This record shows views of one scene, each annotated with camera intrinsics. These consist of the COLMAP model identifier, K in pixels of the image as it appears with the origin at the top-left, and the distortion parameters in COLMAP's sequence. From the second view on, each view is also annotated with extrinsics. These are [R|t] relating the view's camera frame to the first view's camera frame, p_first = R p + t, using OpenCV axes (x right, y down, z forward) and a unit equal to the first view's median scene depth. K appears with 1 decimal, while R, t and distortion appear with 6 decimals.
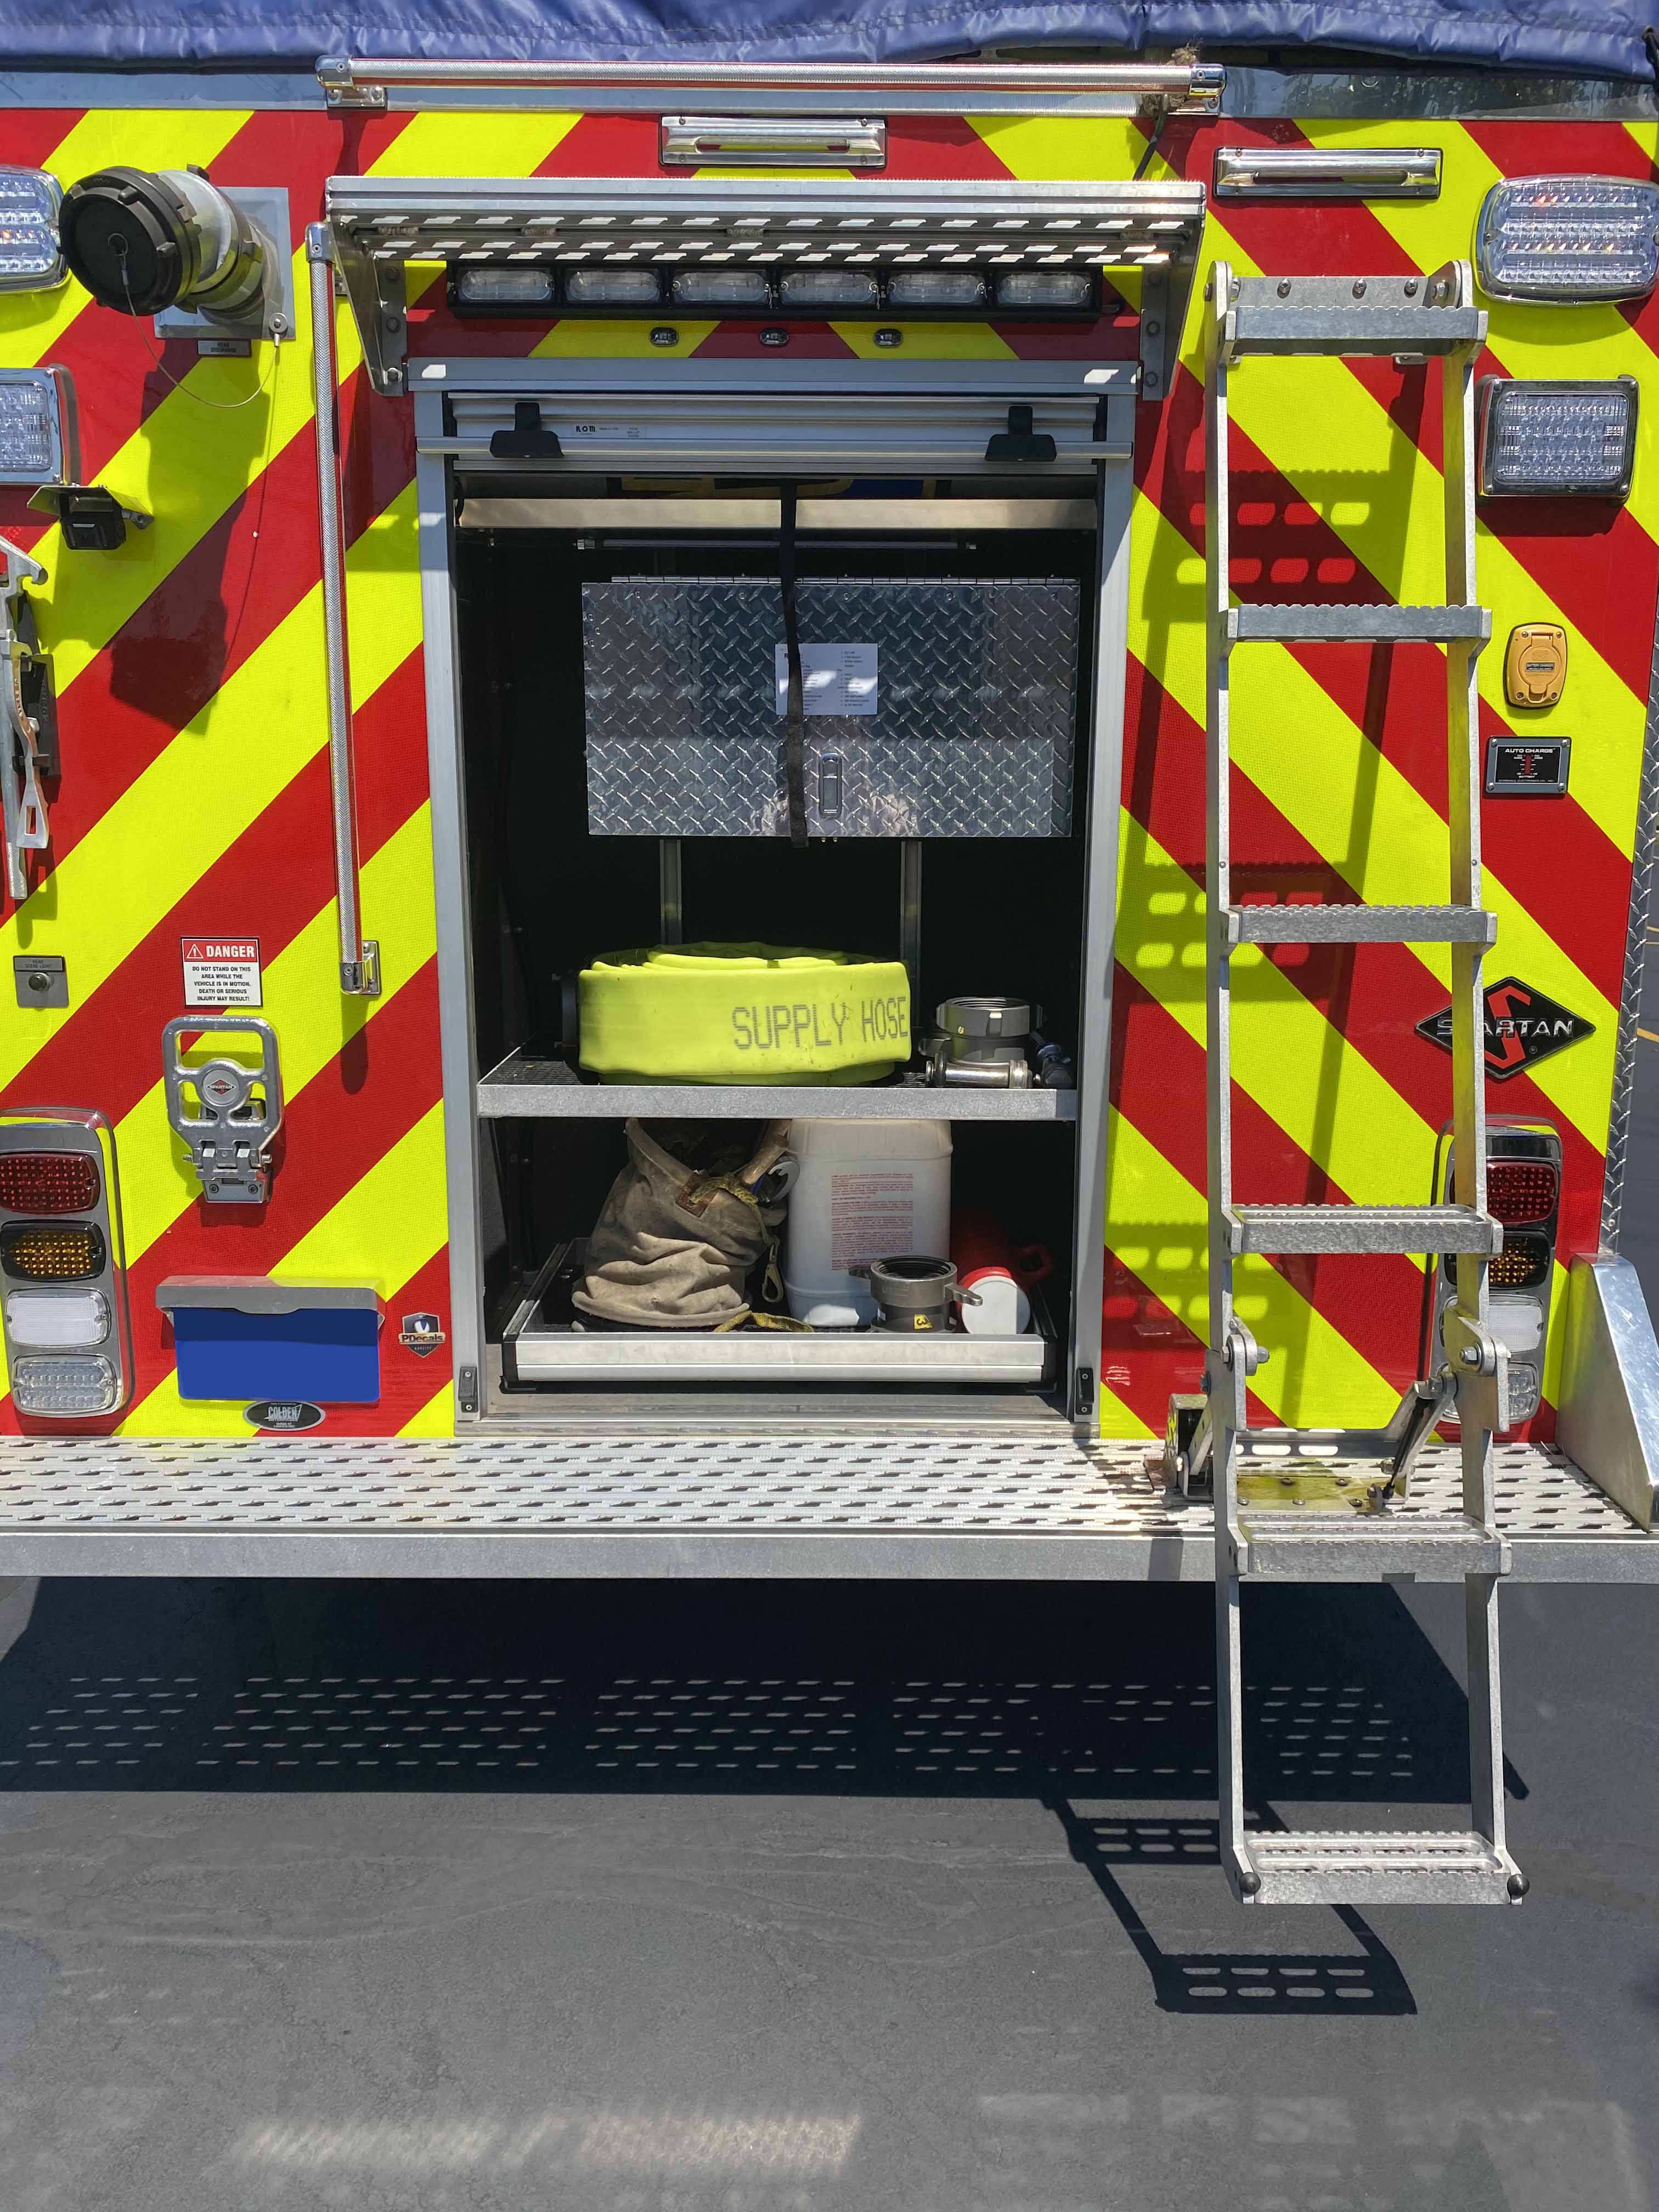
lens RADIAL K [[1726.3, 0, 839.2], [0, 1726.3, 1115.3], [0, 0, 1]] dist [0.011398, -0.015737]
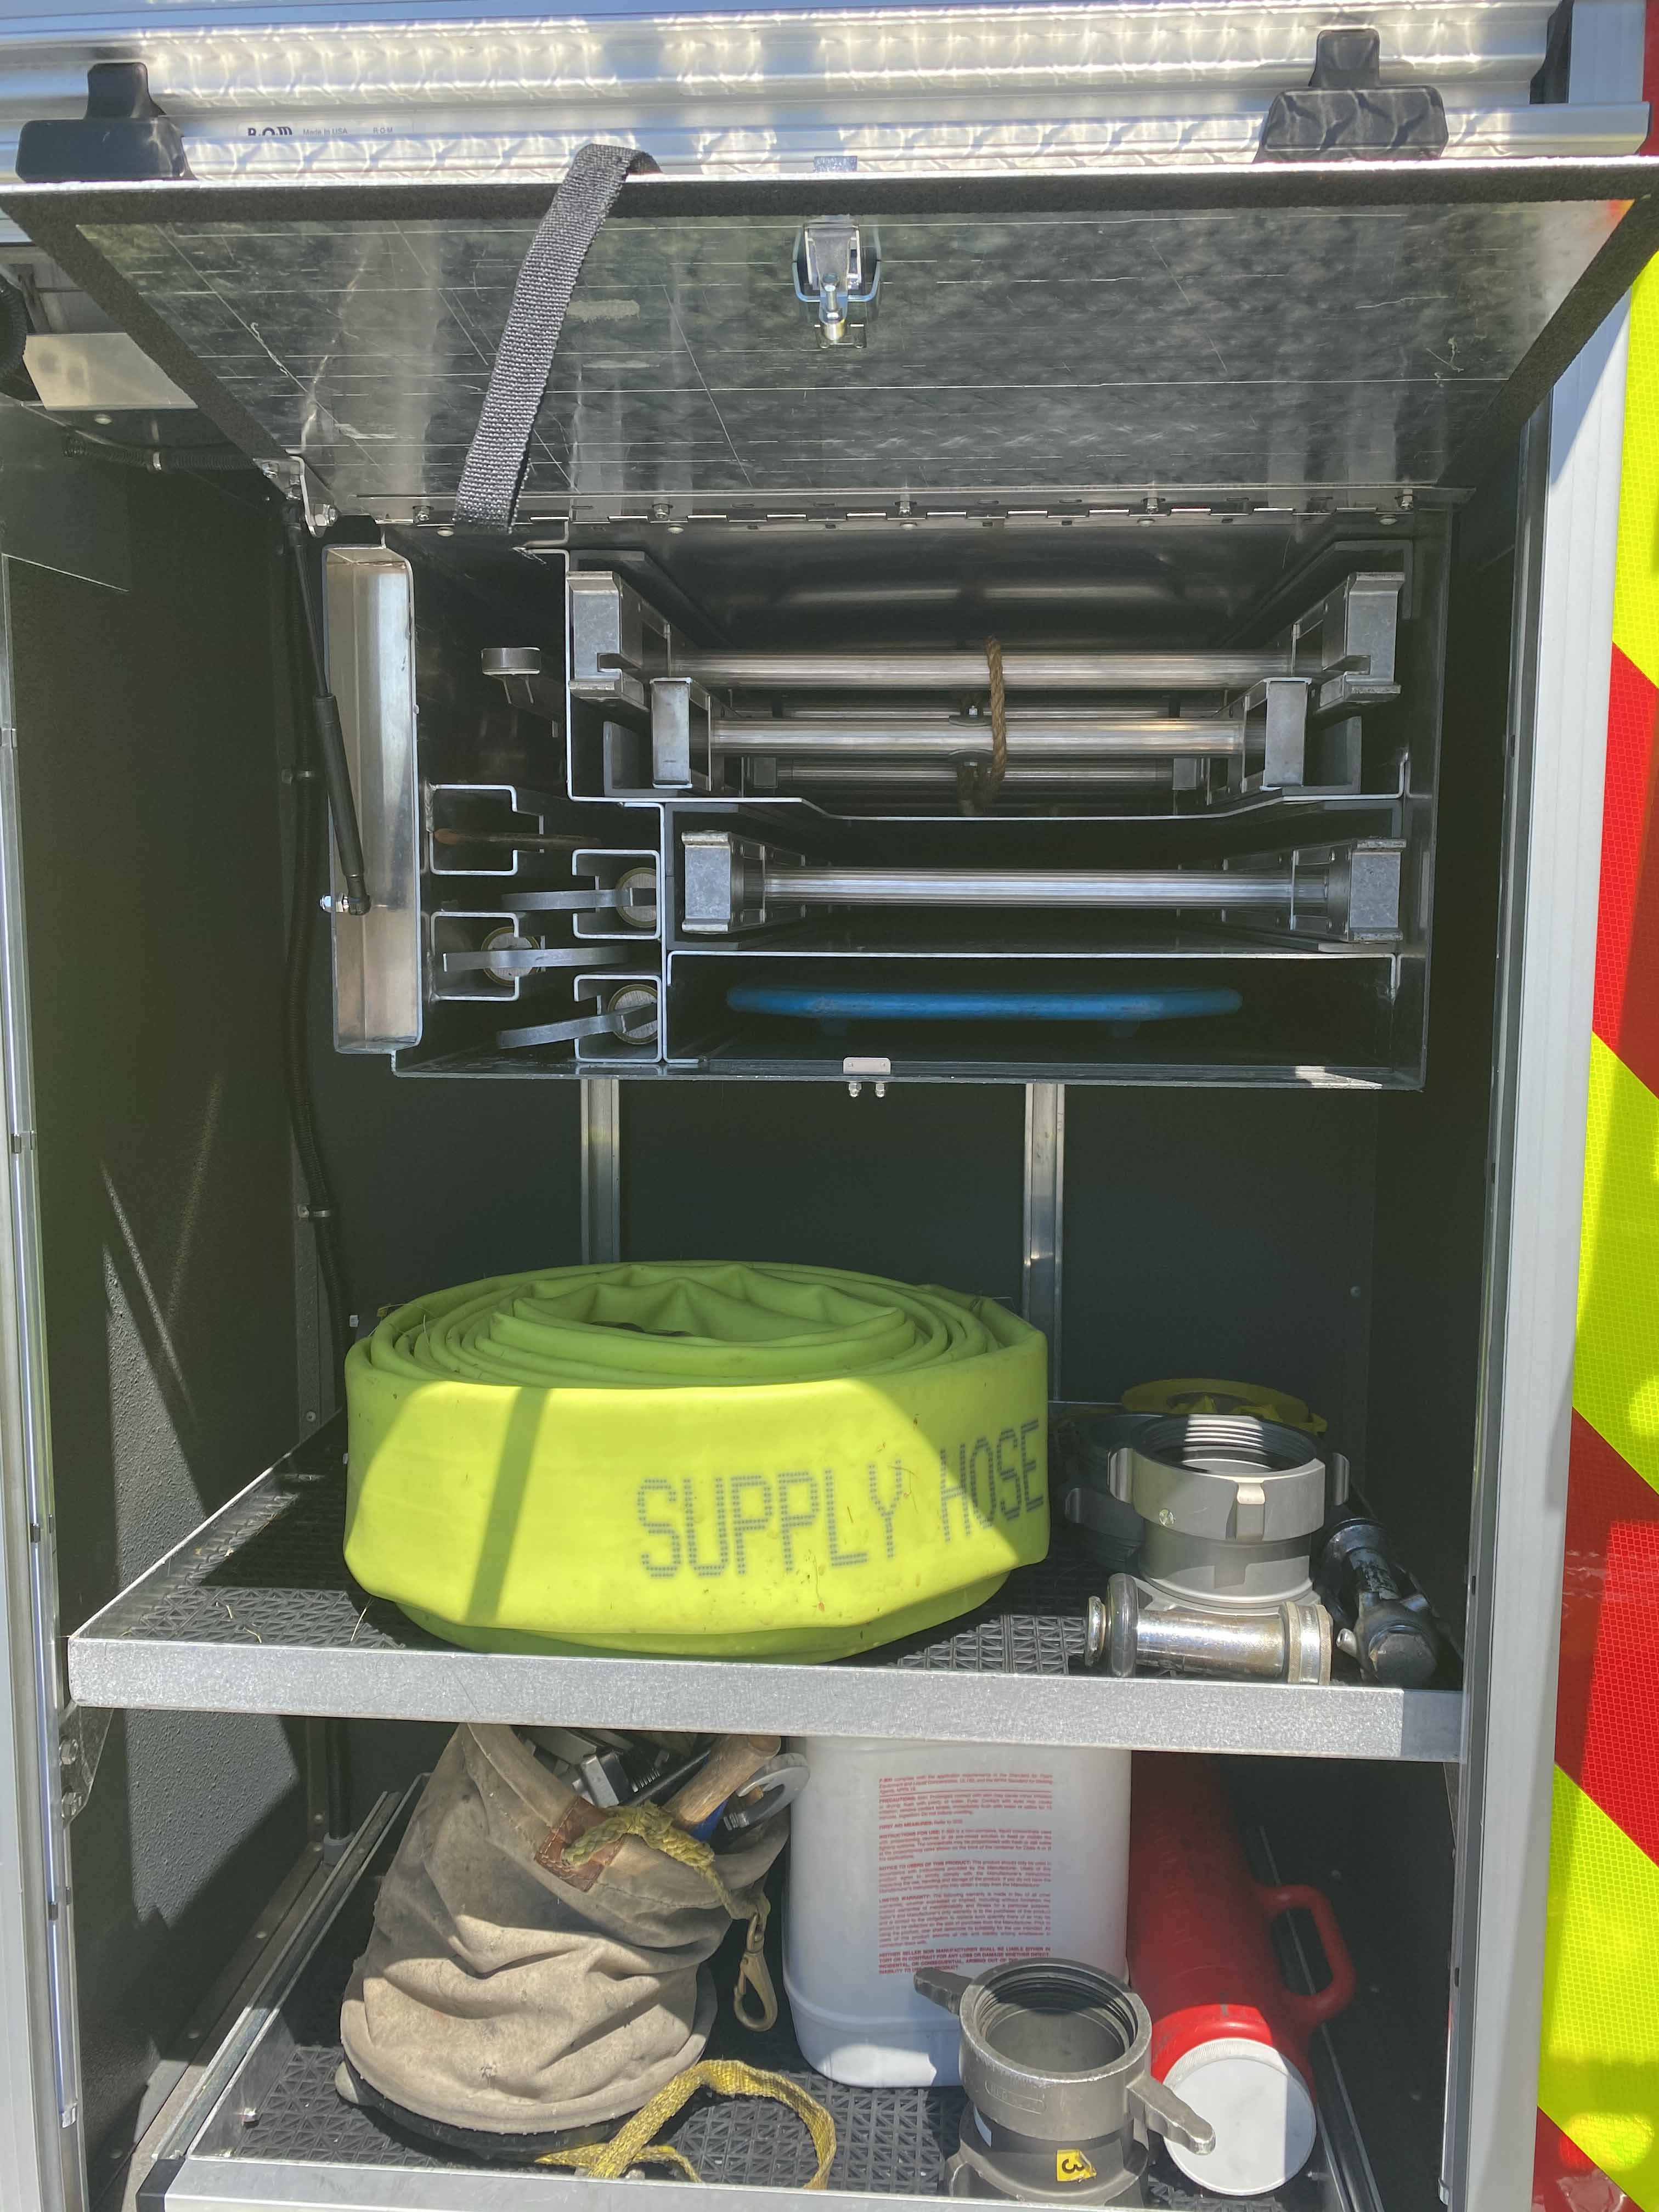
lens RADIAL K [[1726.3, 0, 833.5], [0, 1726.3, 1105.7], [0, 0, 1]] dist [0.011398, -0.015737]
pose [[0.997491, 0.004948, -0.070617, 0.018023], [-0.009376, 0.998000, -0.062518, -0.135658], [0.070167, 0.063023, 0.995542, 0.594584]]
